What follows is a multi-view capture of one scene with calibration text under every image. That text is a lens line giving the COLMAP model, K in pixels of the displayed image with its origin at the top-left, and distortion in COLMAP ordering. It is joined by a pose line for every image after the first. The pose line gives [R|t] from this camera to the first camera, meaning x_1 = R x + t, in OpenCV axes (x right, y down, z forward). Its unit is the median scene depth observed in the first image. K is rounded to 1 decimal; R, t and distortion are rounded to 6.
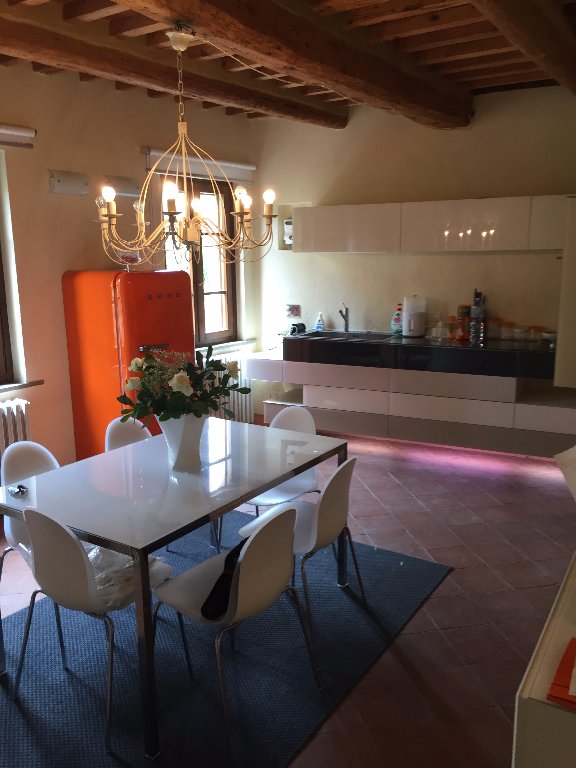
lens RADIAL K [[661.7, 0, 285.5], [0, 661.7, 374.0], [0, 0, 1]] dist [0.075041, -0.104620]
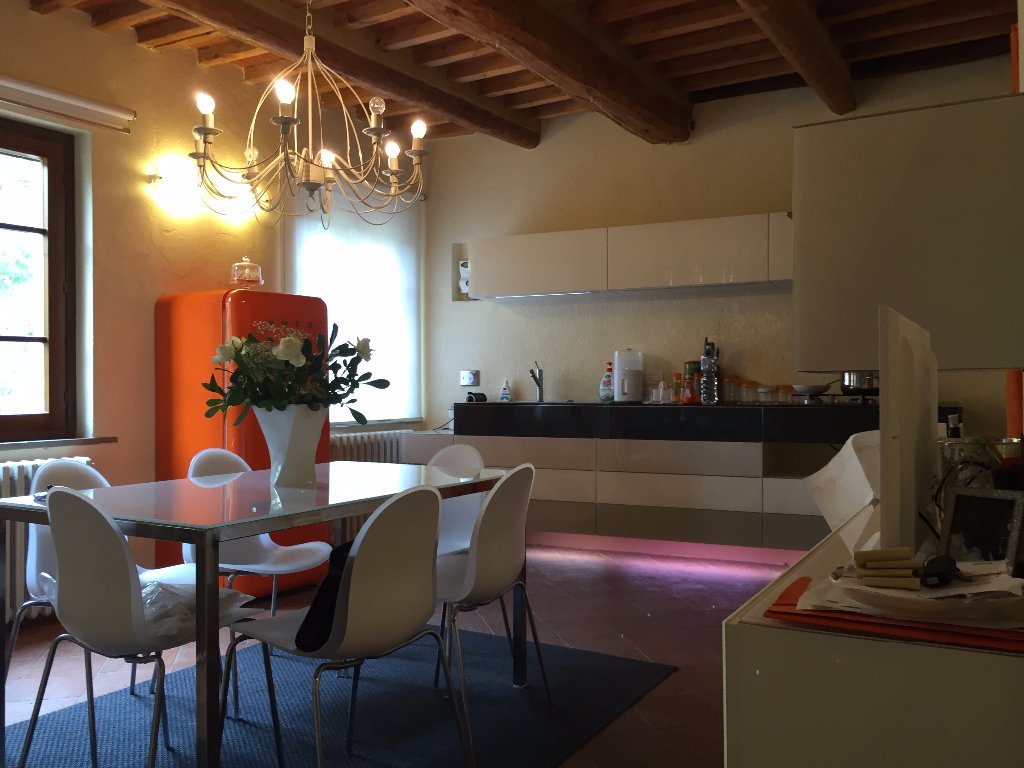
lens RADIAL K [[882.2, 0, 510.6], [0, 882.2, 376.2], [0, 0, 1]] dist [0.075041, -0.104620]
pose [[0.999382, 0.008849, 0.034012, 0.027115], [-0.002021, 0.980651, -0.195752, 0.117459], [-0.035086, 0.195563, 0.980063, 0.018851]]
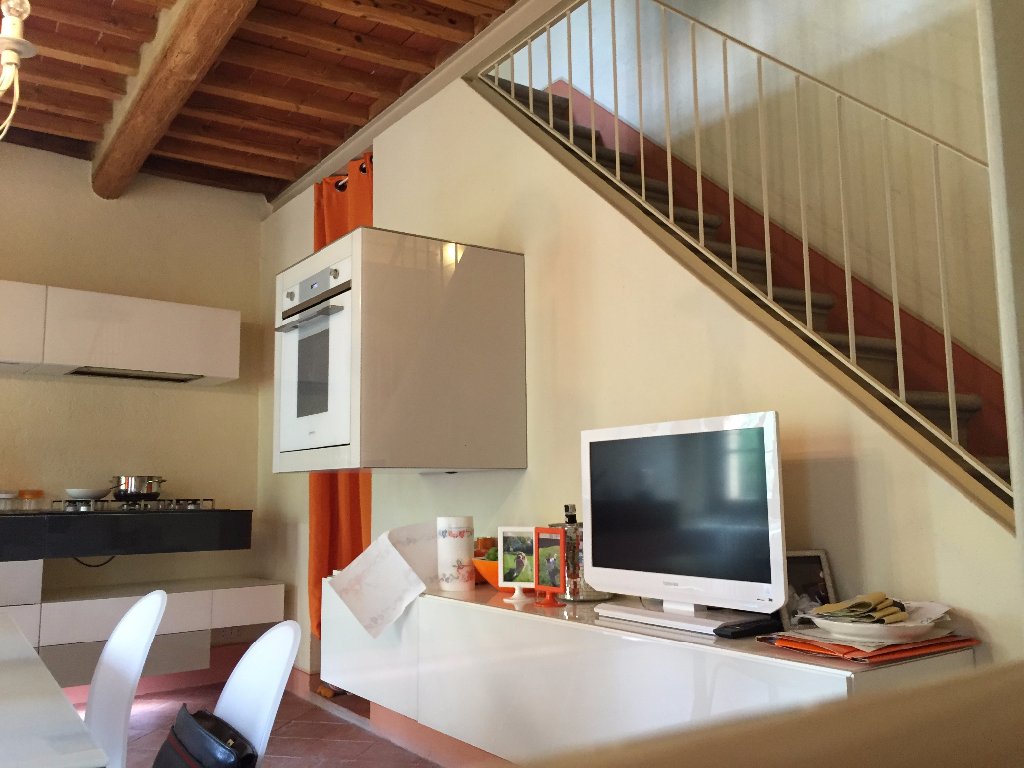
lens RADIAL K [[882.2, 0, 516.7], [0, 882.2, 387.1], [0, 0, 1]] dist [0.075041, -0.104620]
pose [[0.395725, 0.120498, 0.910430, -0.228736], [0.171369, 0.964253, -0.202109, 0.085546], [-0.902239, 0.235999, 0.360929, 0.252771]]
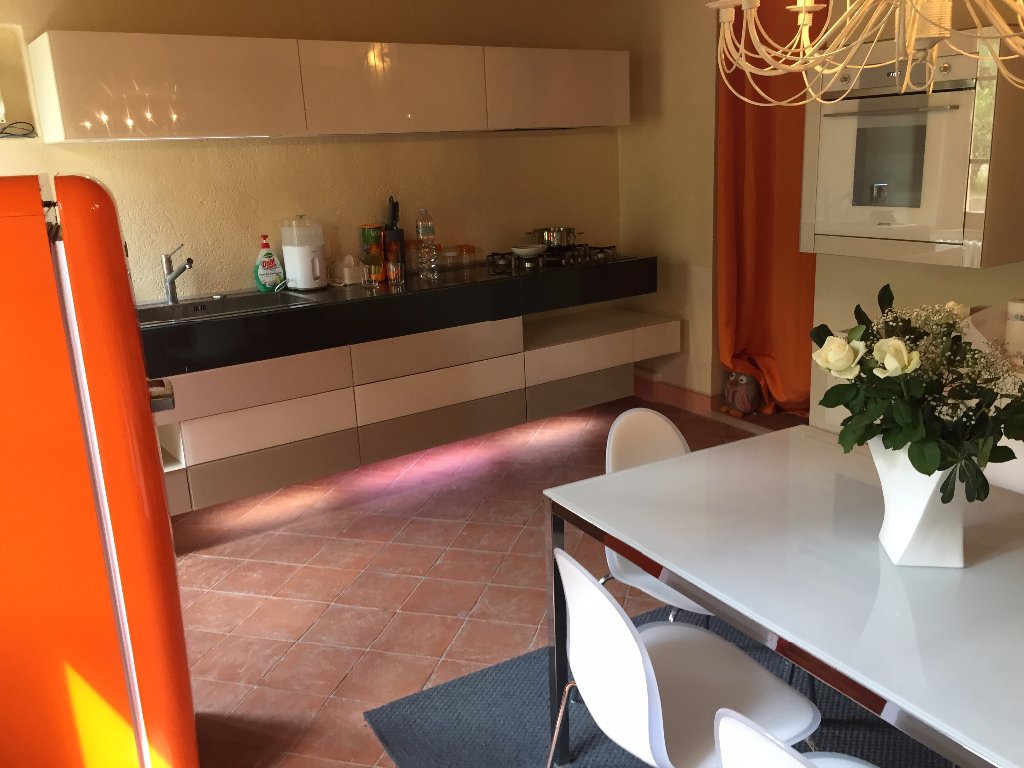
lens RADIAL K [[882.2, 0, 492.9], [0, 882.2, 381.9], [0, 0, 1]] dist [0.075041, -0.104620]
pose [[0.450841, -0.234312, 0.861302, -0.443369], [0.198365, 0.967102, 0.159262, -0.074637], [-0.870284, 0.099050, 0.482488, 0.540359]]
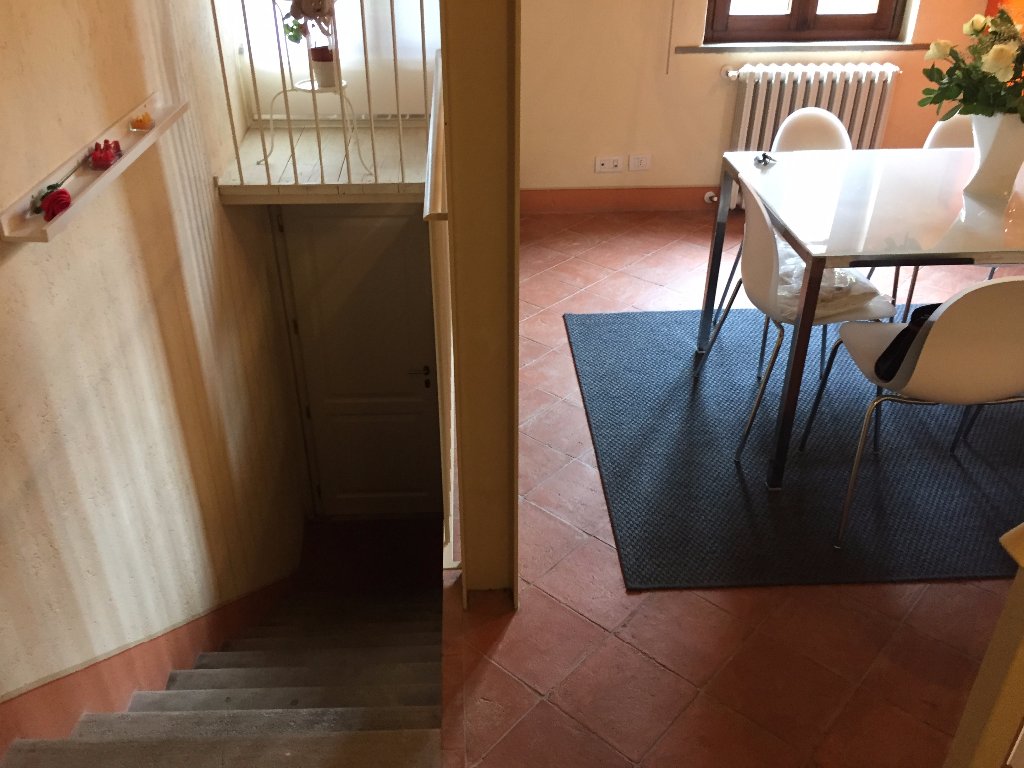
lens RADIAL K [[882.2, 0, 512.0], [0, 882.2, 376.8], [0, 0, 1]] dist [0.075041, -0.104620]
pose [[0.595564, 0.421408, -0.683900, 0.149087], [-0.155079, 0.895654, 0.416839, 0.000082], [0.788197, -0.142196, 0.598771, 0.019061]]
